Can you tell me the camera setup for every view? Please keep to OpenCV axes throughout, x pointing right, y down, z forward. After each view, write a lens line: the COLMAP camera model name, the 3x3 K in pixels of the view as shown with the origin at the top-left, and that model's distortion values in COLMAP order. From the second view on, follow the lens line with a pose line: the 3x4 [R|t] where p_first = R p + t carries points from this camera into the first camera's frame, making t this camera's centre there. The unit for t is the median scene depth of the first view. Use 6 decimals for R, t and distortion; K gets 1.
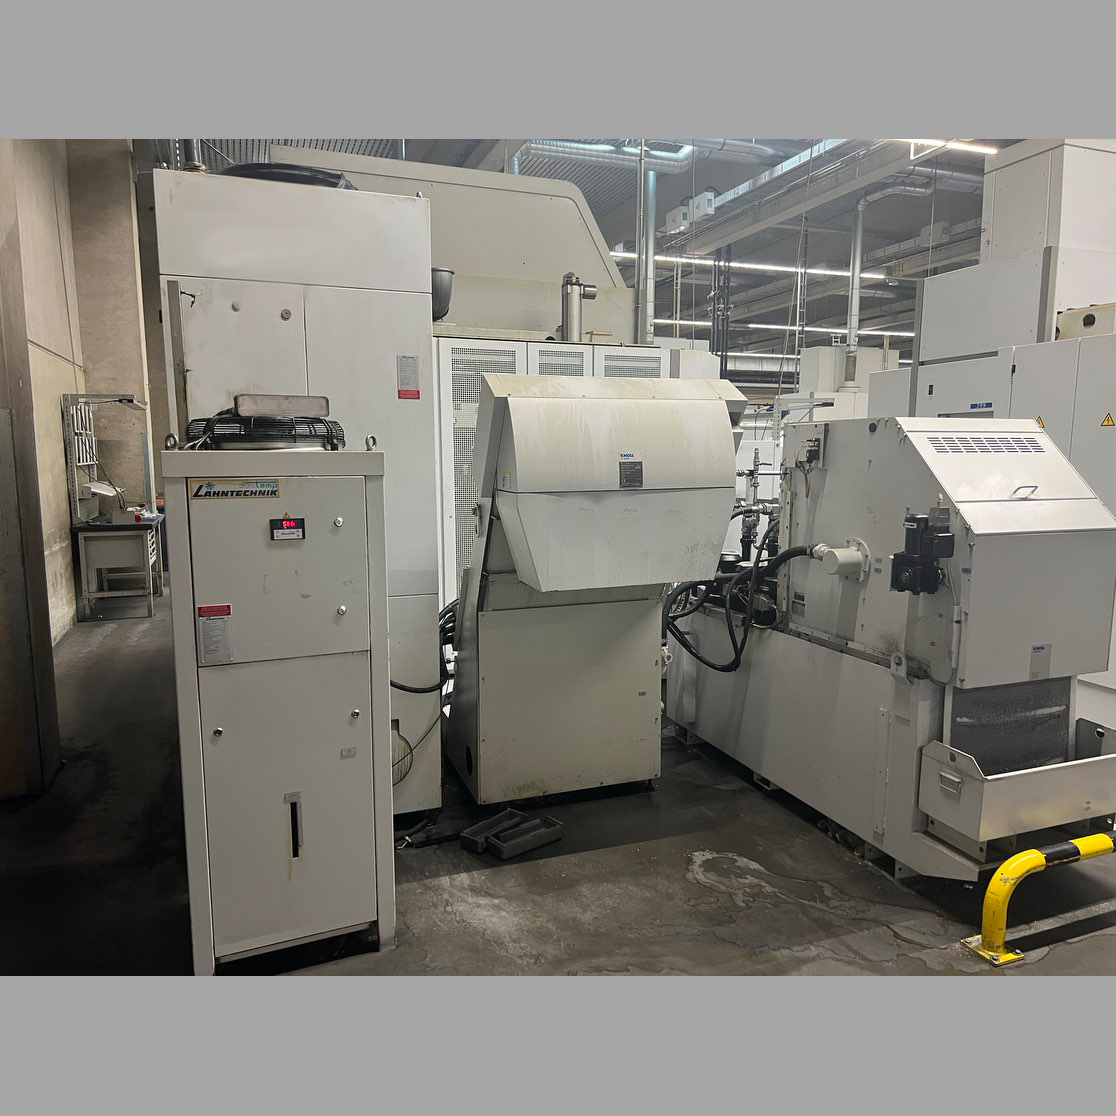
lens RADIAL K [[835.7, 0, 551.8], [0, 835.7, 561.5], [0, 0, 1]] dist [0.062914, -0.069698]
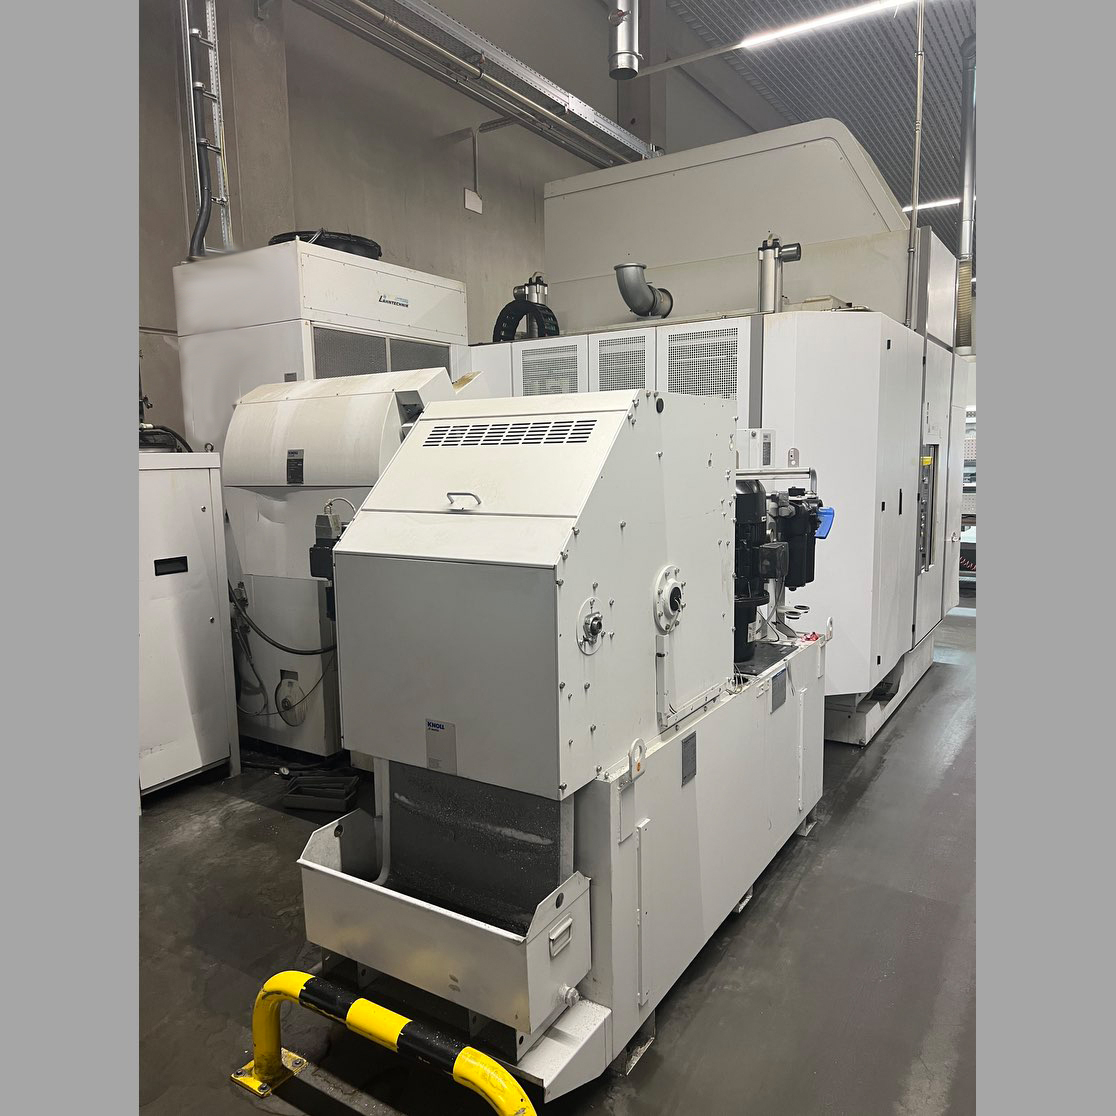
lens RADIAL K [[835.7, 0, 559.5], [0, 835.7, 558.5], [0, 0, 1]] dist [0.062914, -0.069698]
pose [[0.594698, 0.088248, -0.799091, 1.137873], [-0.090266, 0.995002, 0.042705, -0.070624], [0.798866, 0.046734, 0.599691, 0.640711]]
